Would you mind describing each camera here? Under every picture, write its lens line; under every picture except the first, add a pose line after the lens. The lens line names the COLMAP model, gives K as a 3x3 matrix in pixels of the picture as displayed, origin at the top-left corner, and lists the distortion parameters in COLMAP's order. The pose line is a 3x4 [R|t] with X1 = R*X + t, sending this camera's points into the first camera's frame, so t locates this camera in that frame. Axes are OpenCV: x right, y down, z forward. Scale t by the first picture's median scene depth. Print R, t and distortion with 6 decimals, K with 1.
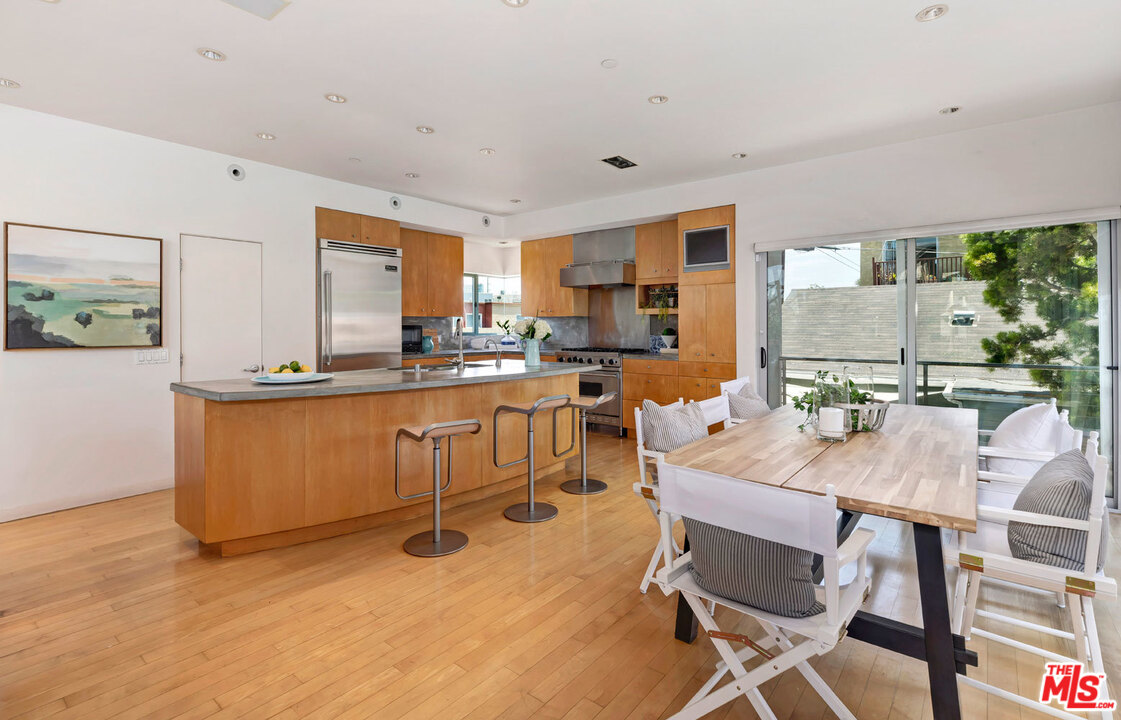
lens RADIAL K [[536.4, 0, 557.3], [0, 536.4, 329.4], [0, 0, 1]] dist [0.000750, -0.000463]
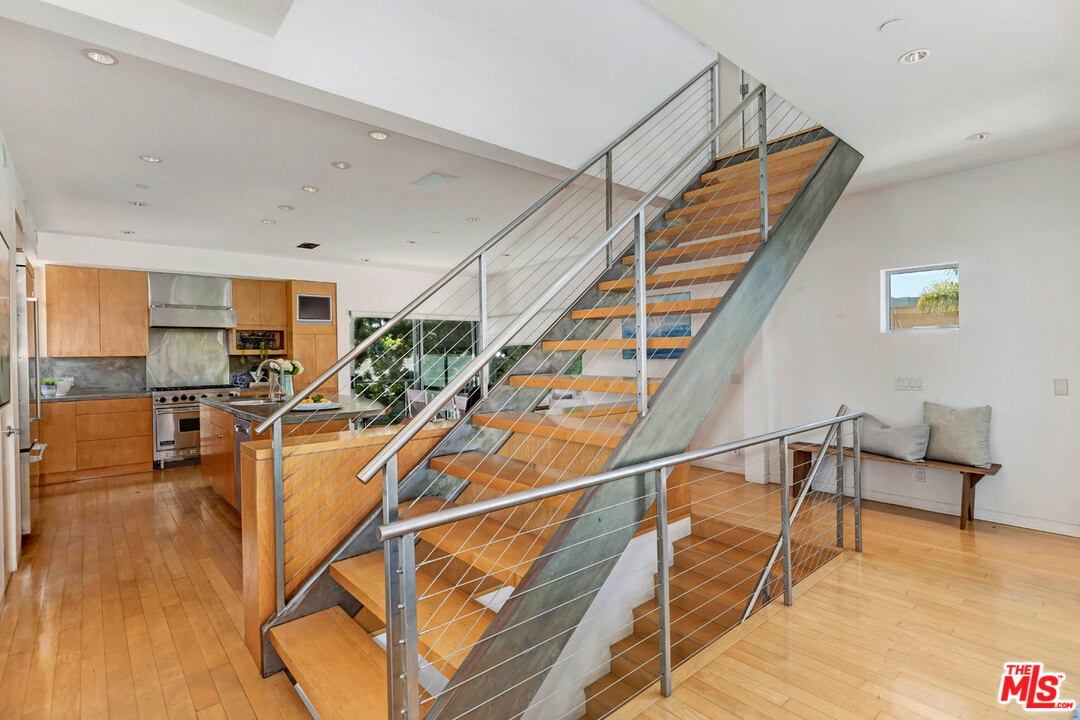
lens RADIAL K [[519.0, 0, 542.0], [0, 519.0, 357.6], [0, 0, 1]] dist [-0.000649, 0.000153]
pose [[0.168696, -0.005118, 0.985655, -1.012152], [0.018889, 0.999820, 0.001958, -0.013173], [-0.985487, 0.018288, 0.168763, 0.173644]]
